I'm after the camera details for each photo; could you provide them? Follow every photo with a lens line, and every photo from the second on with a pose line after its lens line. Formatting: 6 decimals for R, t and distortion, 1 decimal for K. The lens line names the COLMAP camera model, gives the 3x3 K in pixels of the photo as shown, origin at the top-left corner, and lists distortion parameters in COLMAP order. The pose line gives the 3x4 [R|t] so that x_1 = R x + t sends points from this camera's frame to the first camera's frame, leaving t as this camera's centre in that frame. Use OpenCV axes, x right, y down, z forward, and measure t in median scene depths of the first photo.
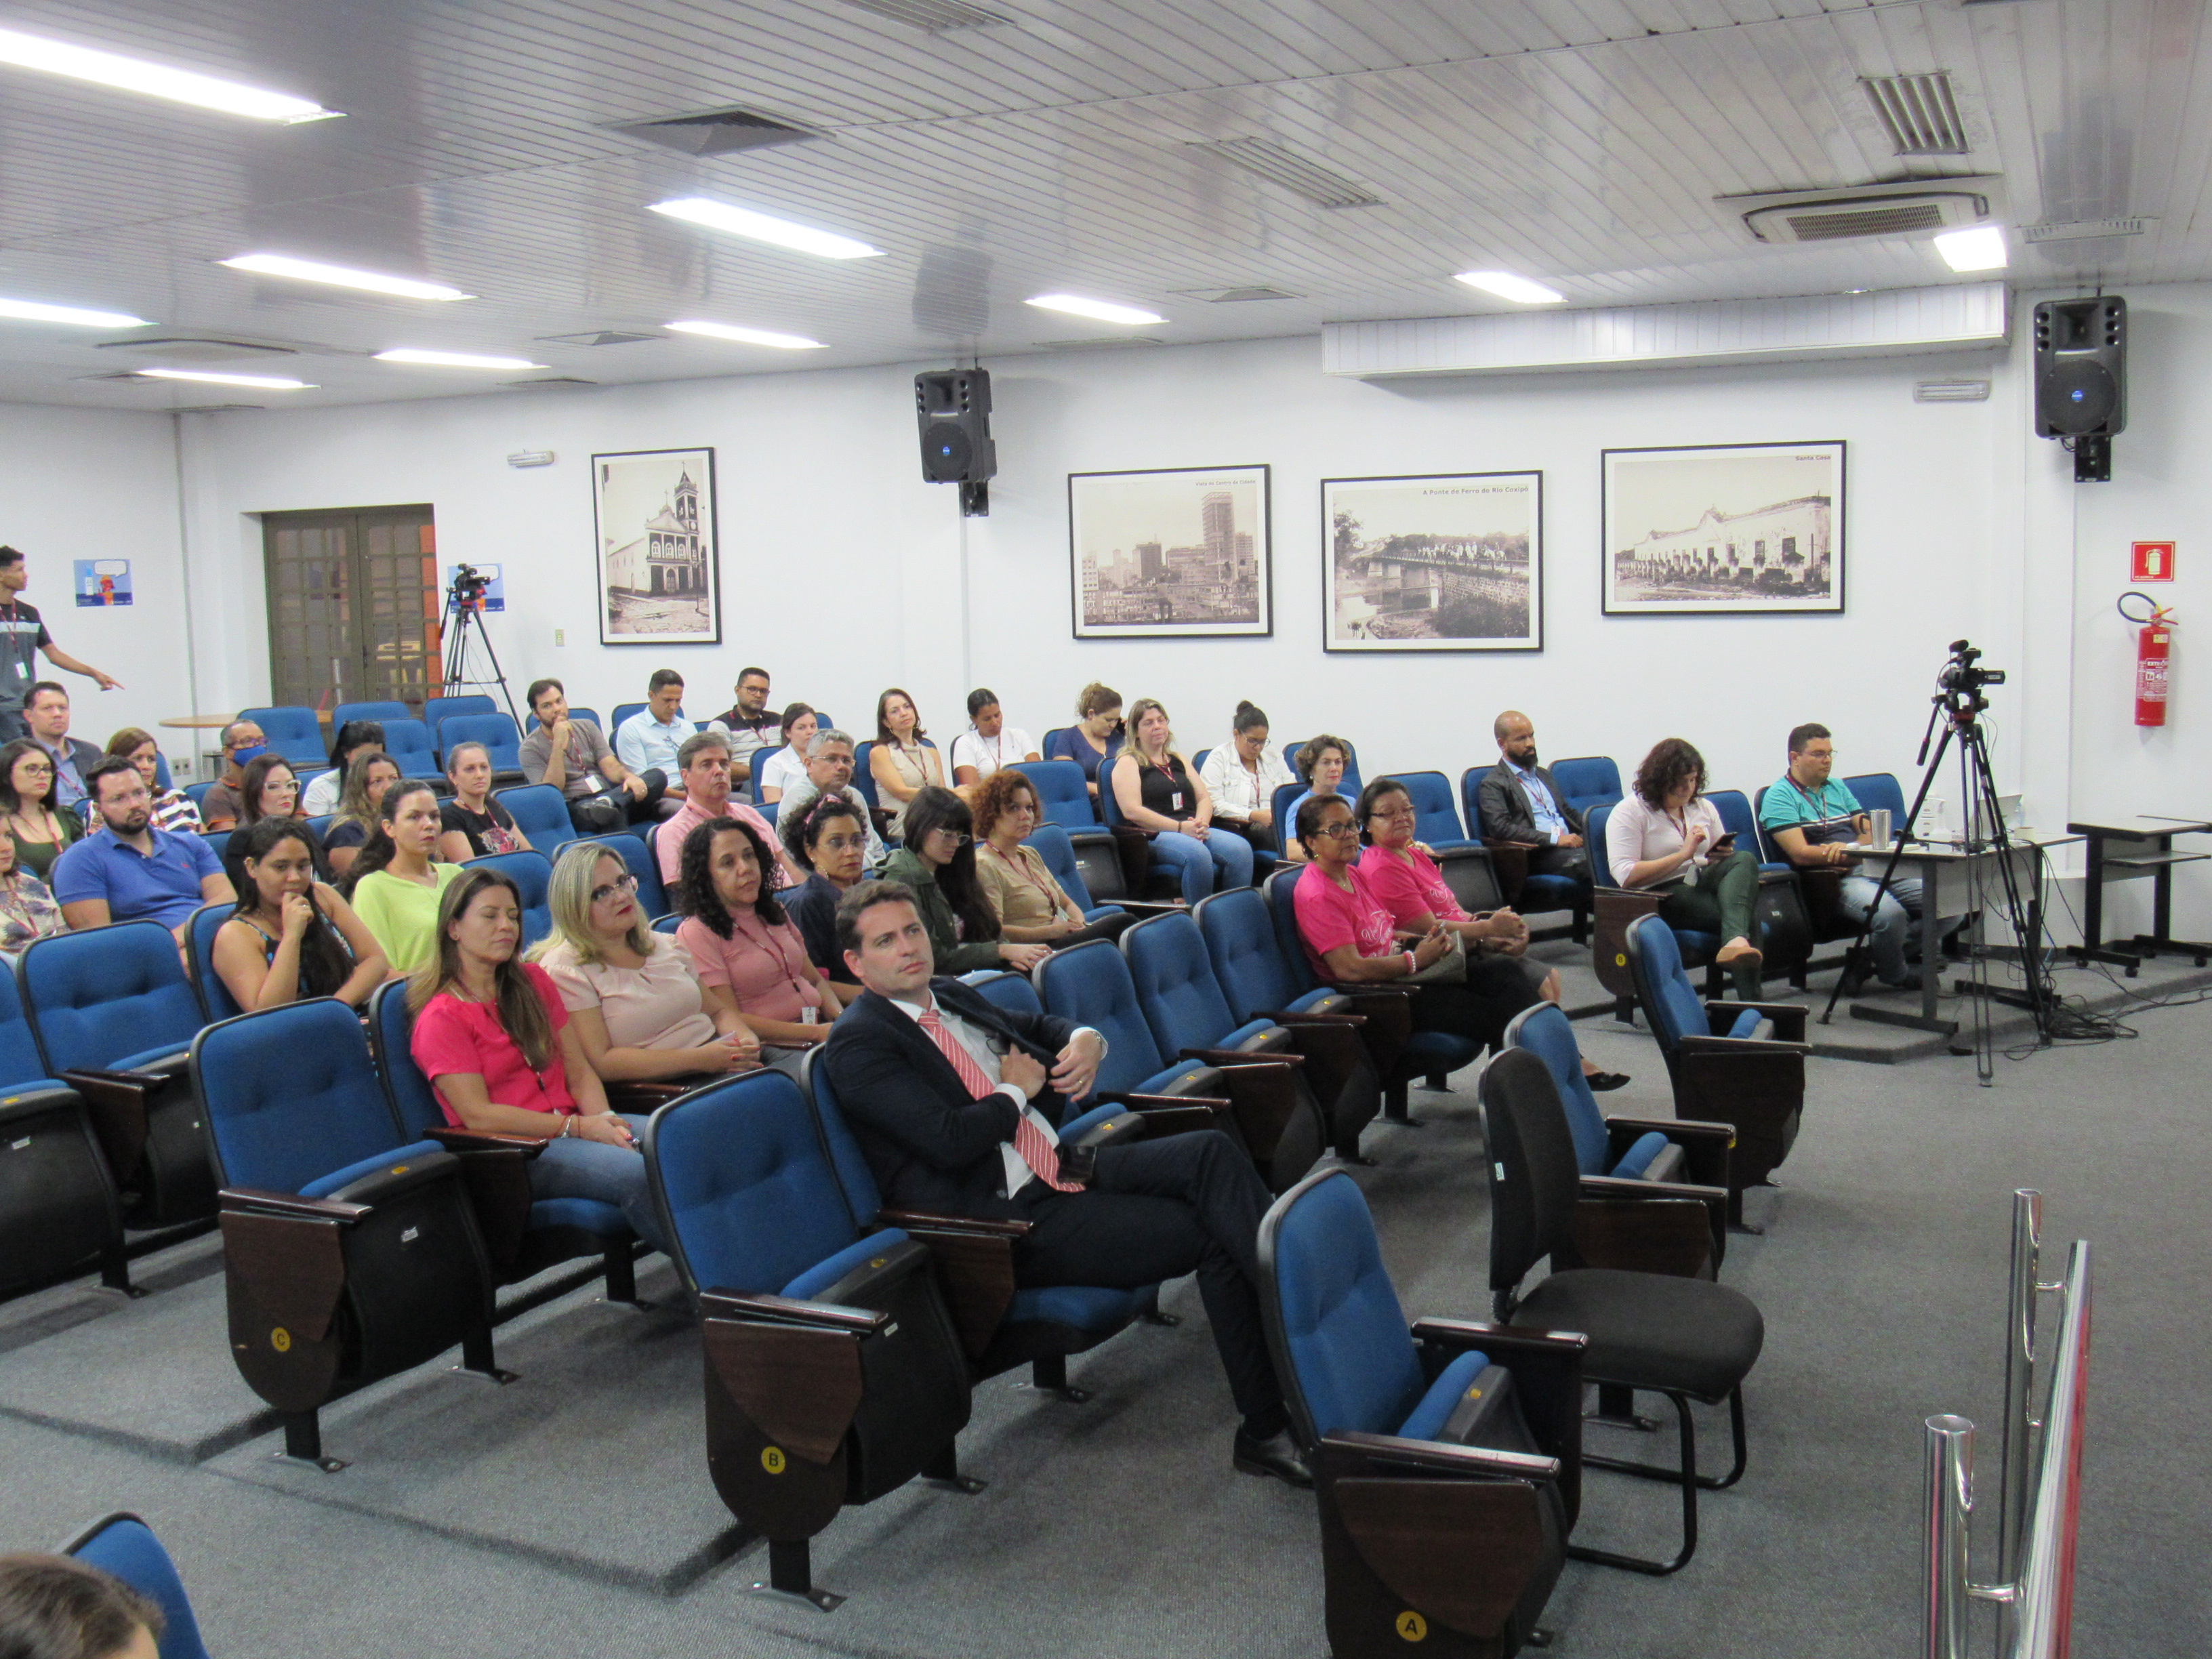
lens RADIAL K [[2181.6, 0, 1114.2], [0, 2181.6, 827.6], [0, 0, 1]] dist [-0.061086, 0.000000]
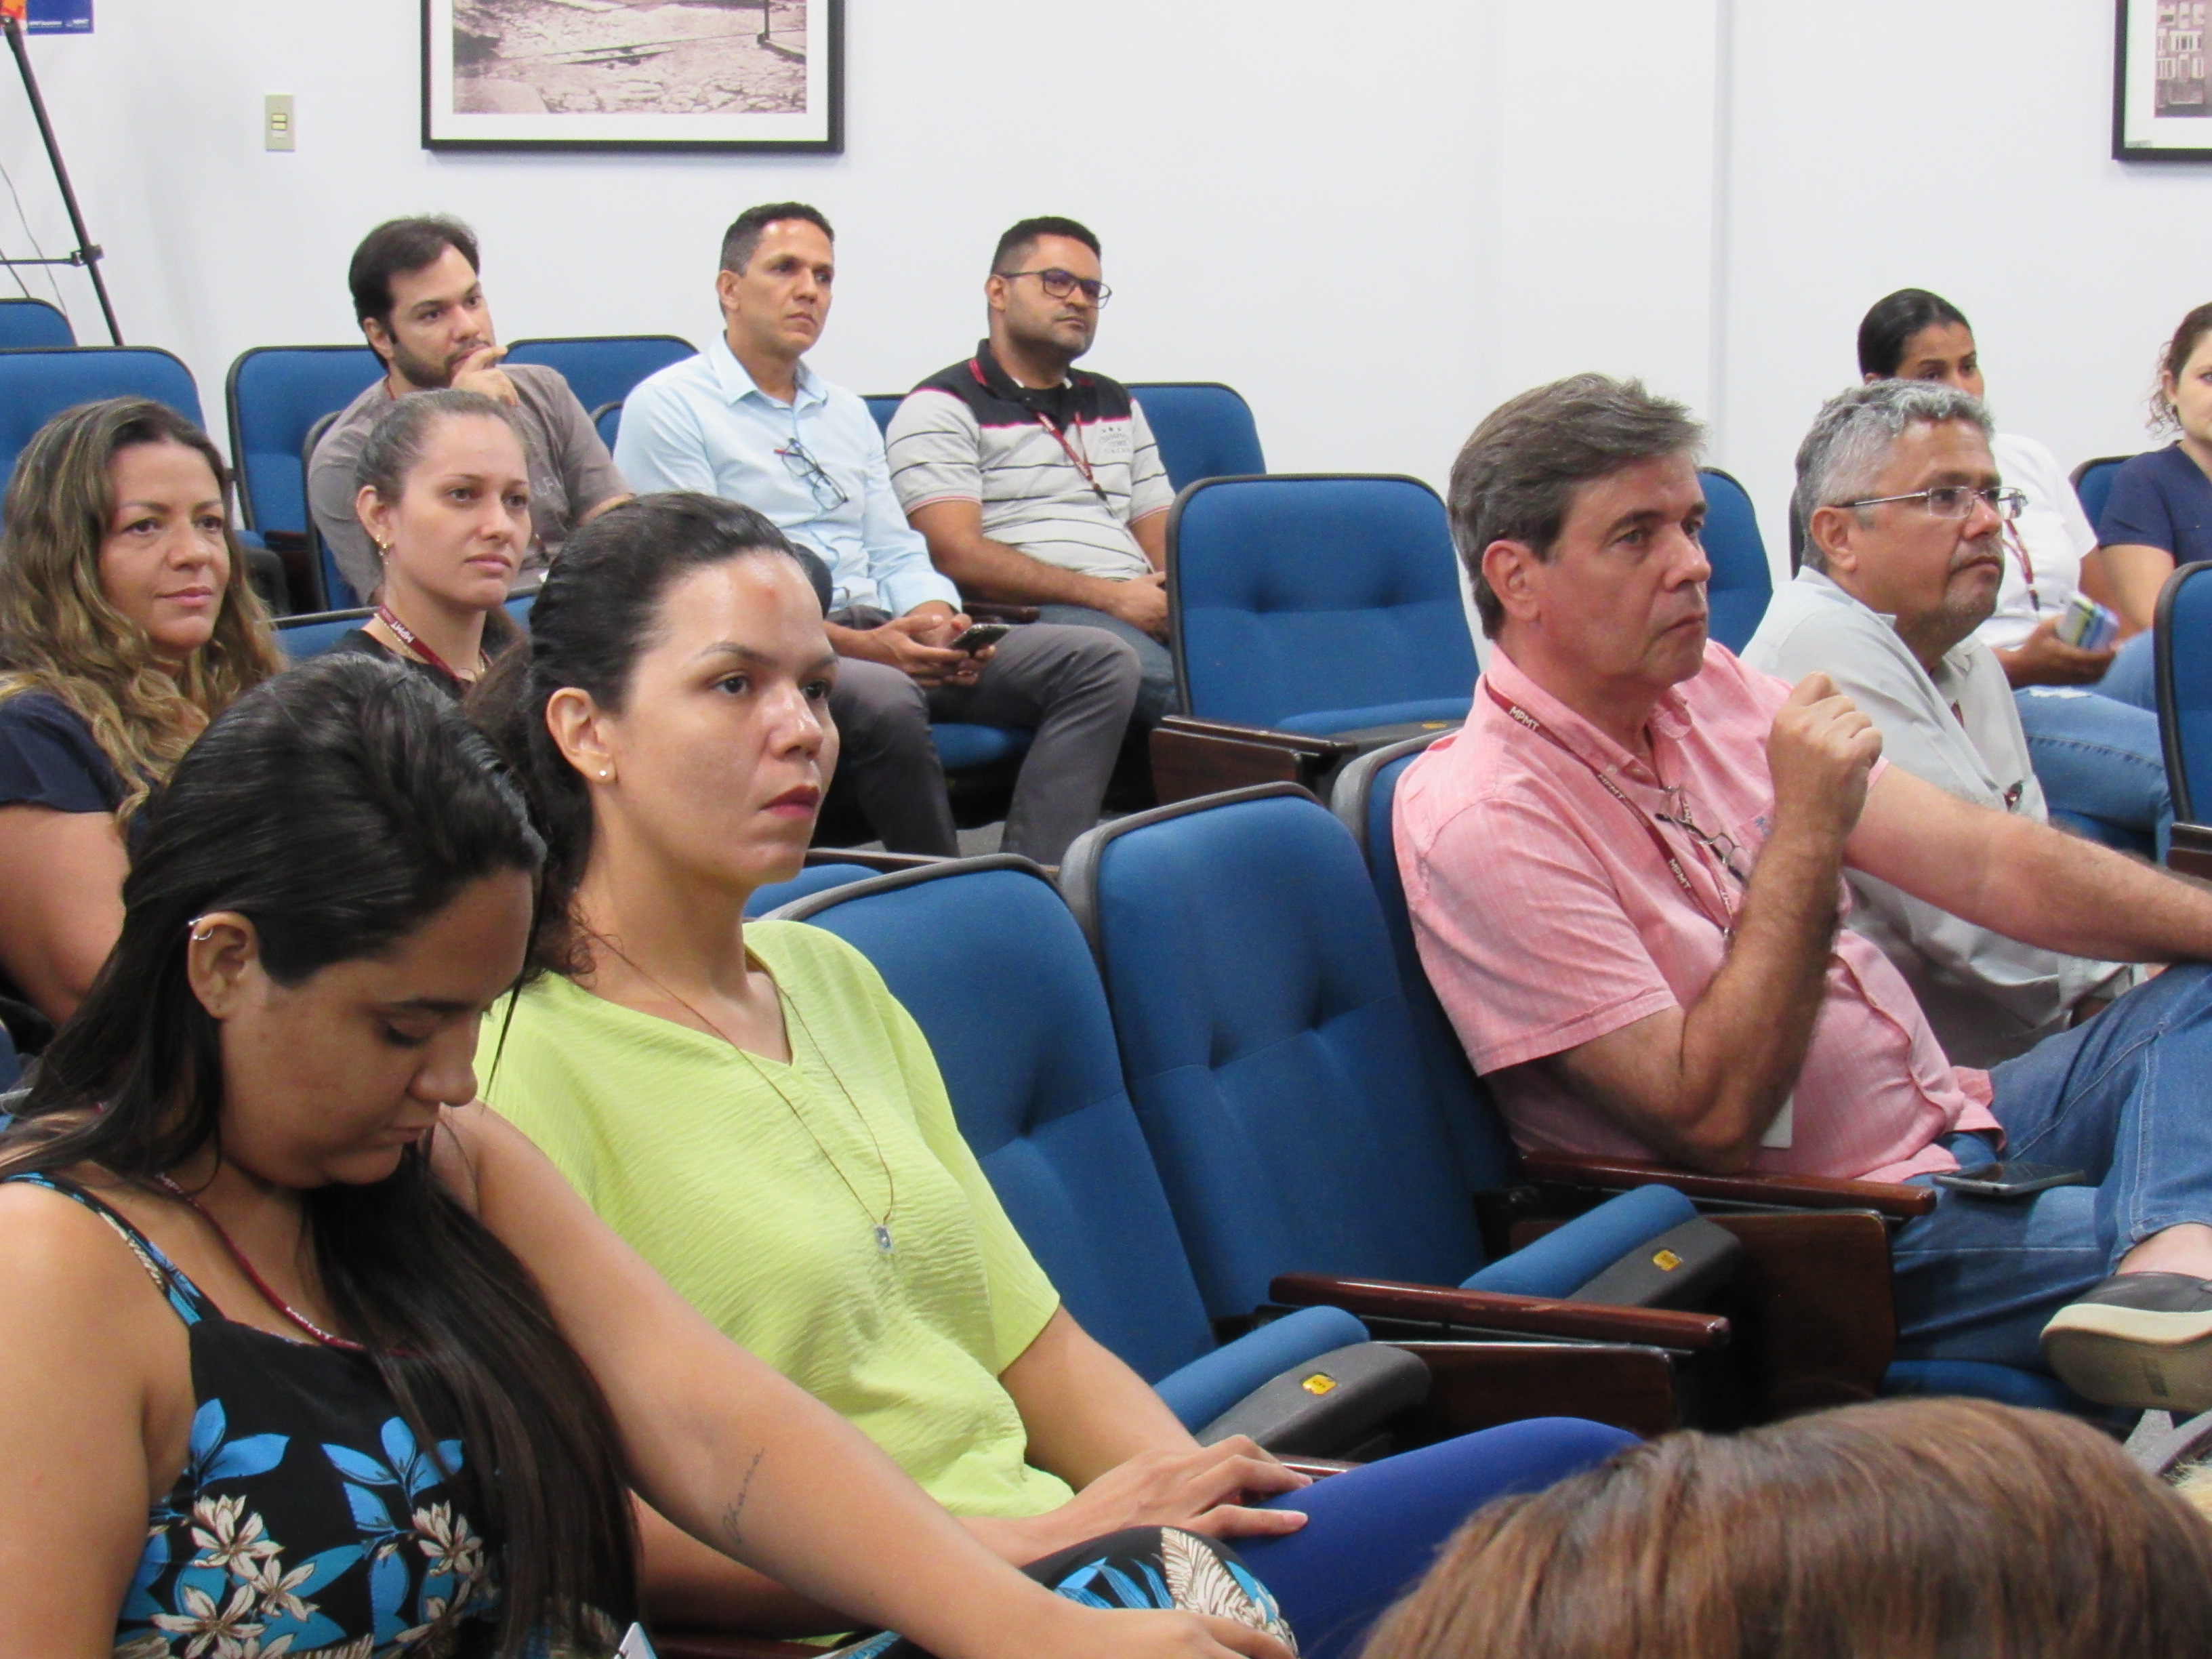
lens RADIAL K [[5281.4, 0, 1111.0], [0, 5281.4, 832.6], [0, 0, 1]] dist [-0.028735, 0.000000]
pose [[0.999526, 0.029685, 0.008202, -0.172162], [-0.029776, 0.999494, 0.011143, 0.001000], [-0.007867, -0.011382, 0.999904, 0.309969]]
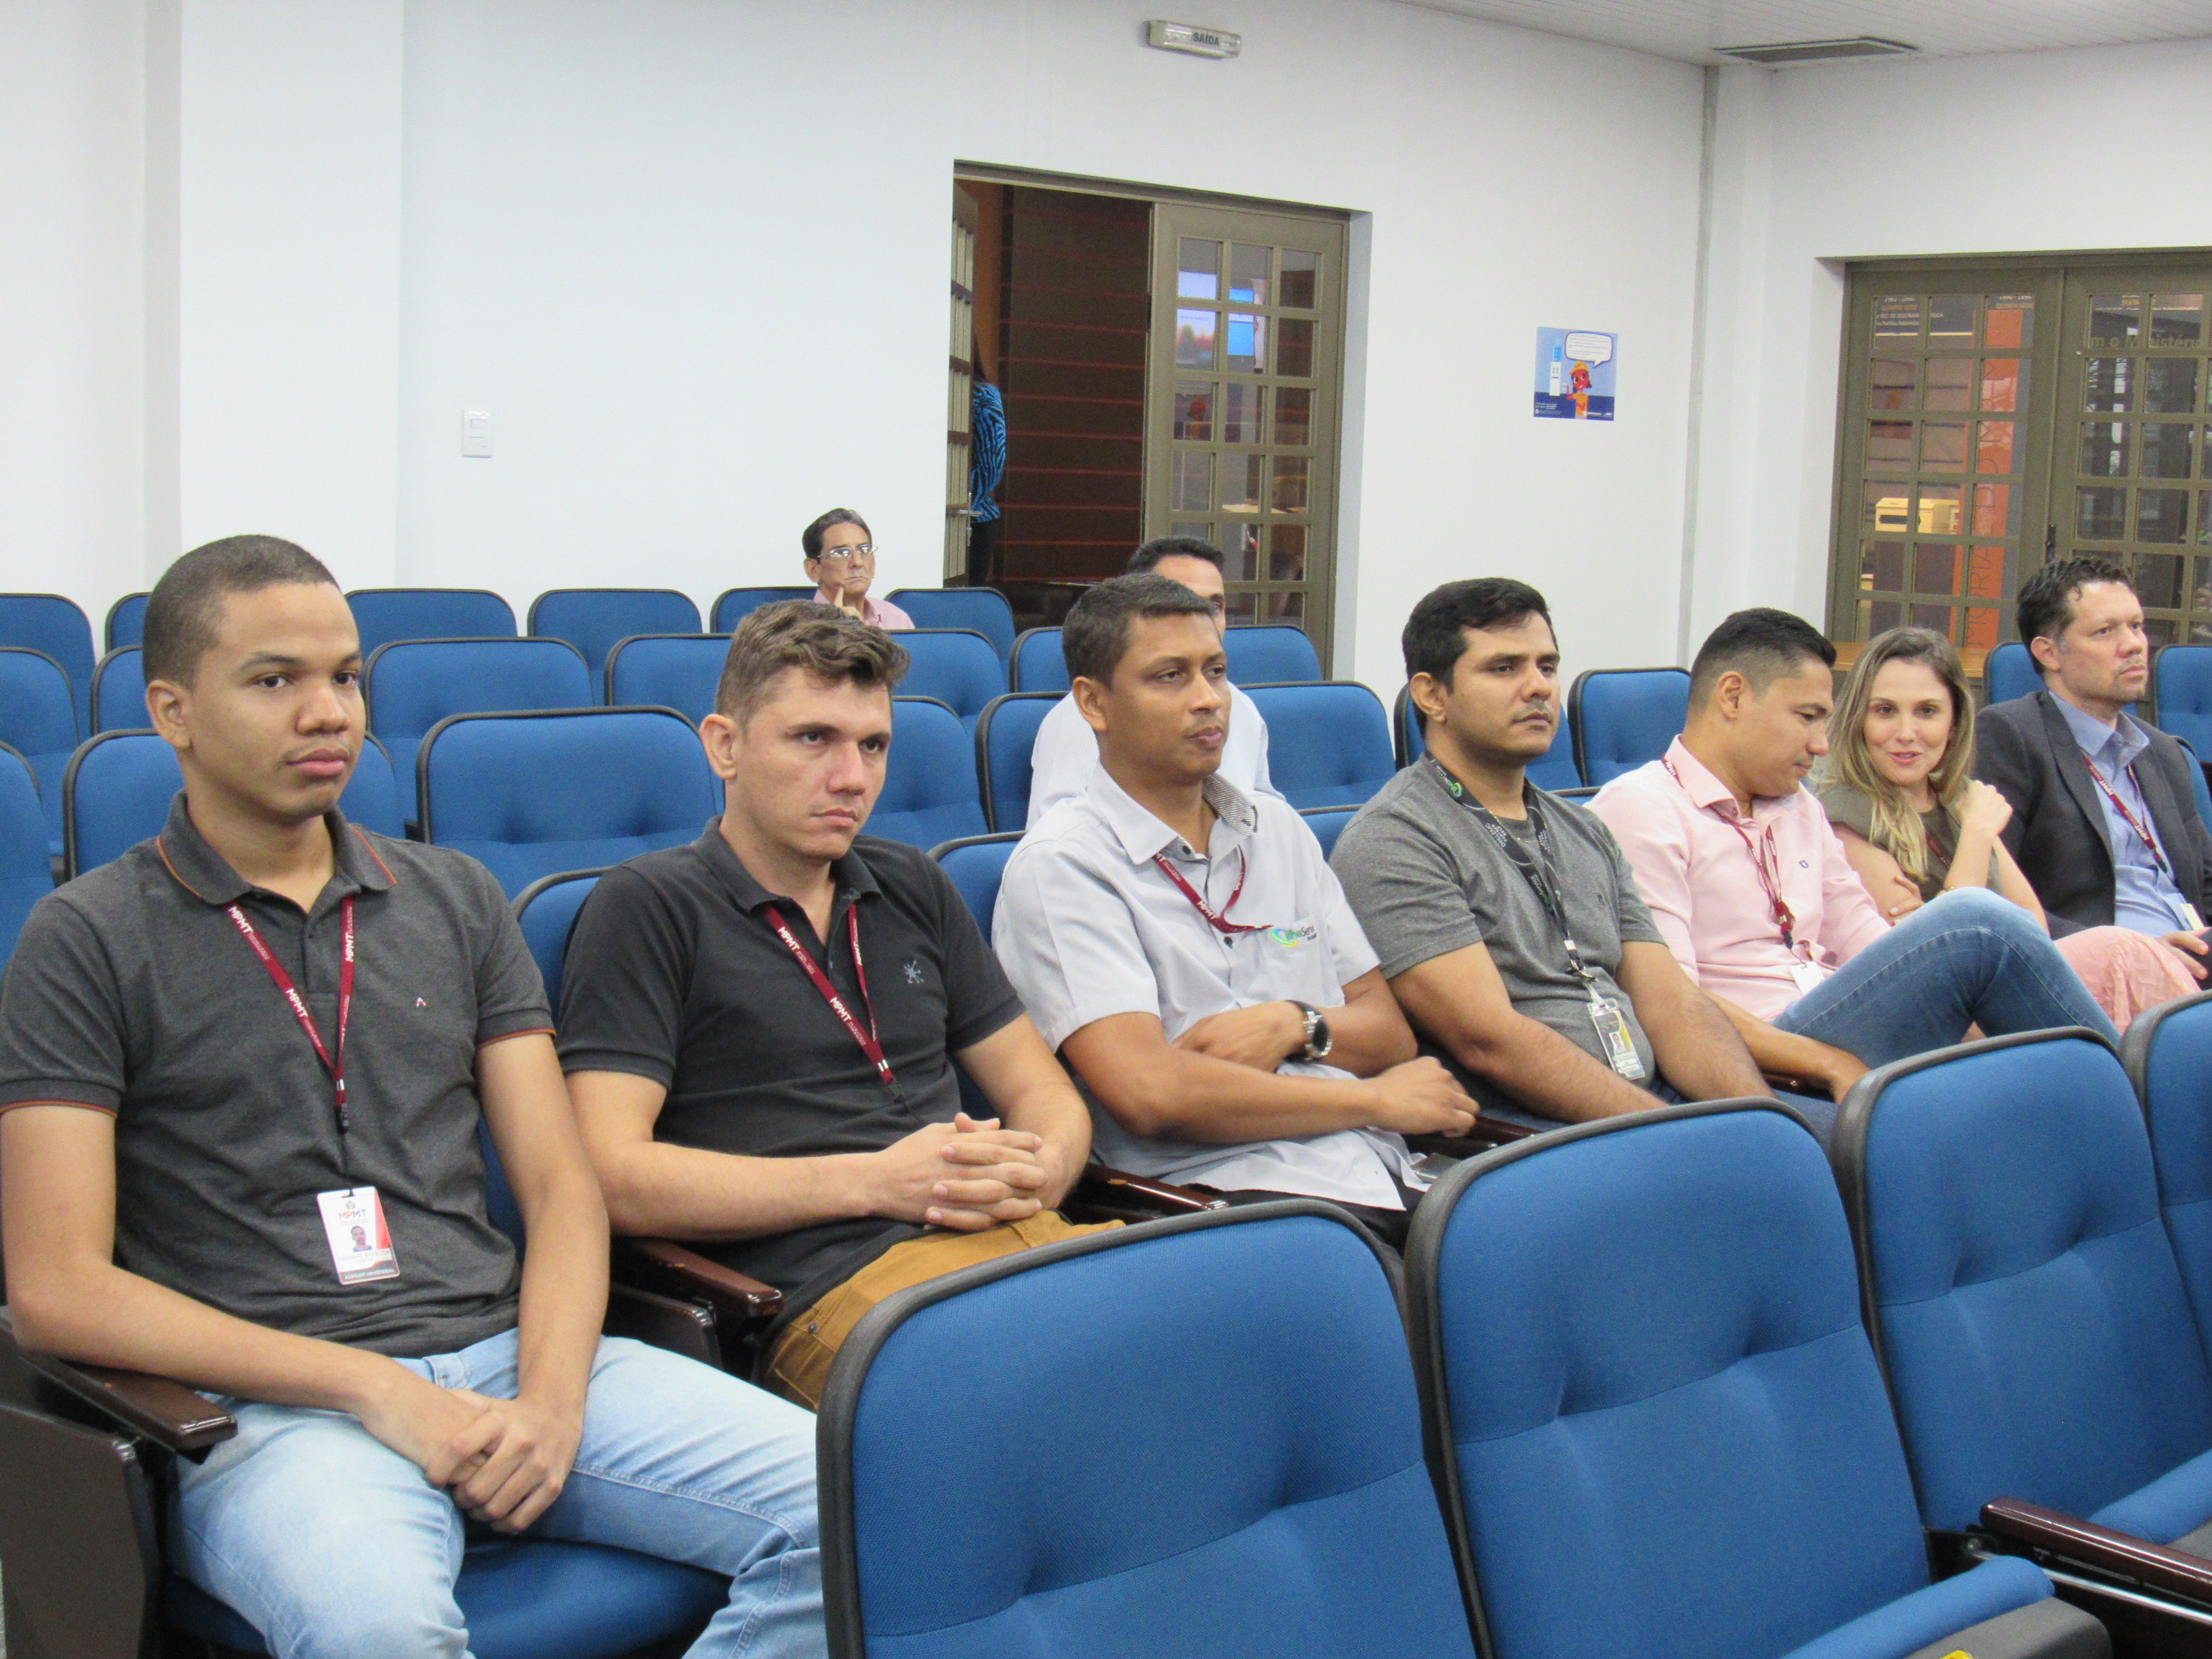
lens RADIAL K [[2841.6, 0, 1101.5], [0, 2841.6, 755.3], [0, 0, 1]] dist [-0.099266, 0.000000]
pose [[0.924329, 0.083760, -0.372290, -0.391195], [-0.090099, 0.995933, 0.000371, -0.013847], [0.370807, 0.033200, 0.928116, 0.399523]]
